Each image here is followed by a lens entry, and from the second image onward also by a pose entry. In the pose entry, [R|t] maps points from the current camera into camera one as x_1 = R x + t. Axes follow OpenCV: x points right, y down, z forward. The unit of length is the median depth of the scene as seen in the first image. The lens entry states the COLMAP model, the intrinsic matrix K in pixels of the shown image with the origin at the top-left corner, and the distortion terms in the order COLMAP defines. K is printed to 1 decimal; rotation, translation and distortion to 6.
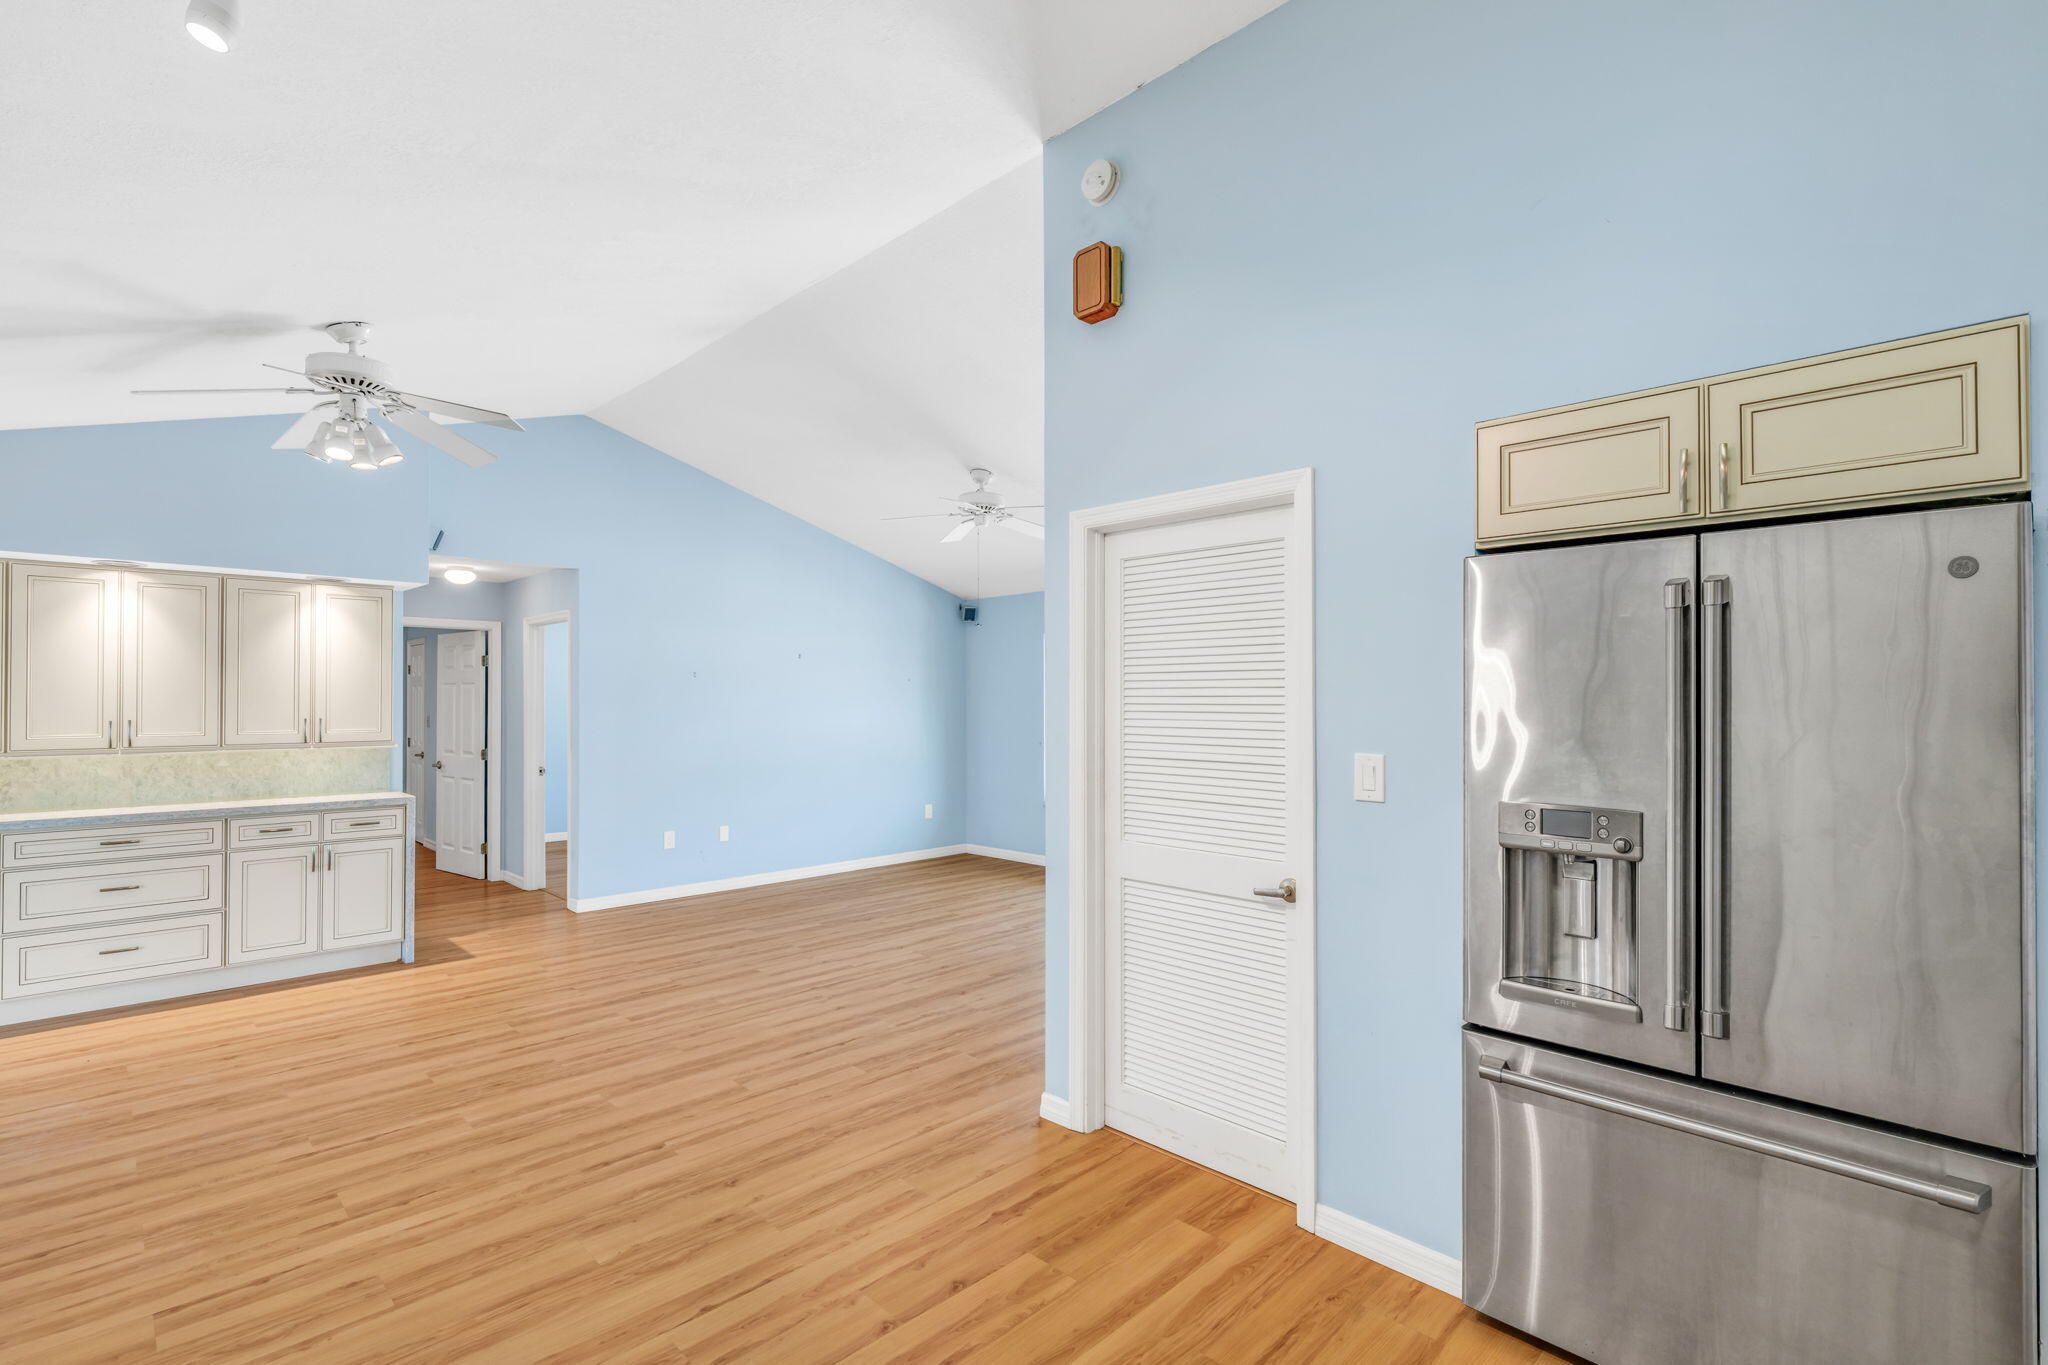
lens RADIAL K [[933.7, 0, 1003.9], [0, 933.7, 690.9], [0, 0, 1]] dist [-0.000096, 0.001386]
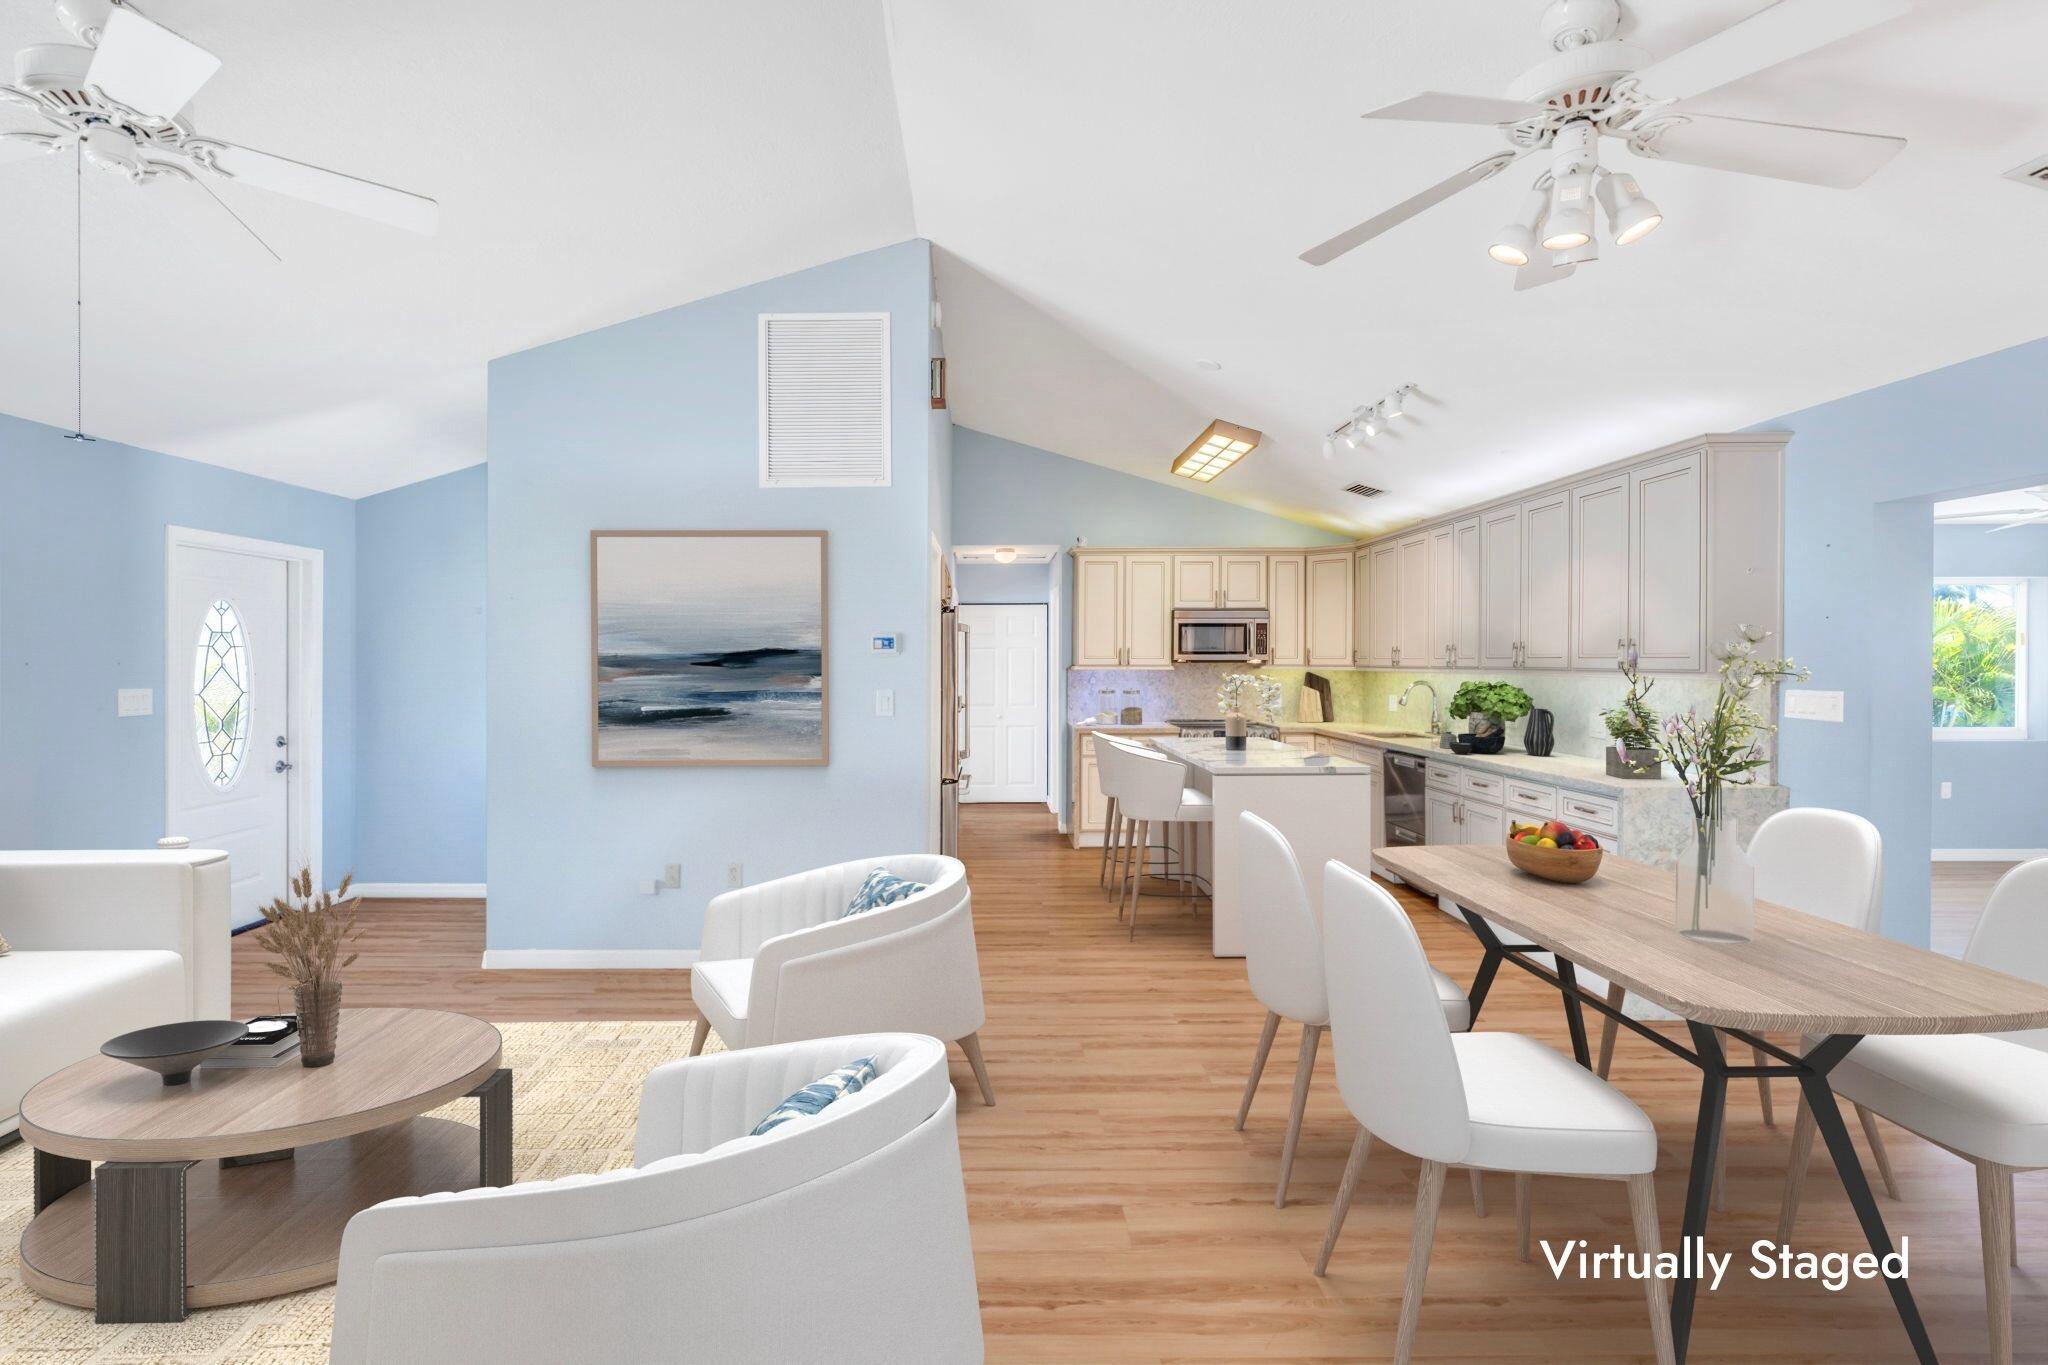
lens RADIAL K [[958.0, 0, 966.5], [0, 958.0, 677.7], [0, 0, 1]] dist [-0.011572, 0.002432]
pose [[-0.709949, -0.012249, 0.704146, -0.684135], [-0.005646, 0.999916, 0.011702, 0.011995], [-0.704230, 0.004332, -0.709958, 1.364735]]
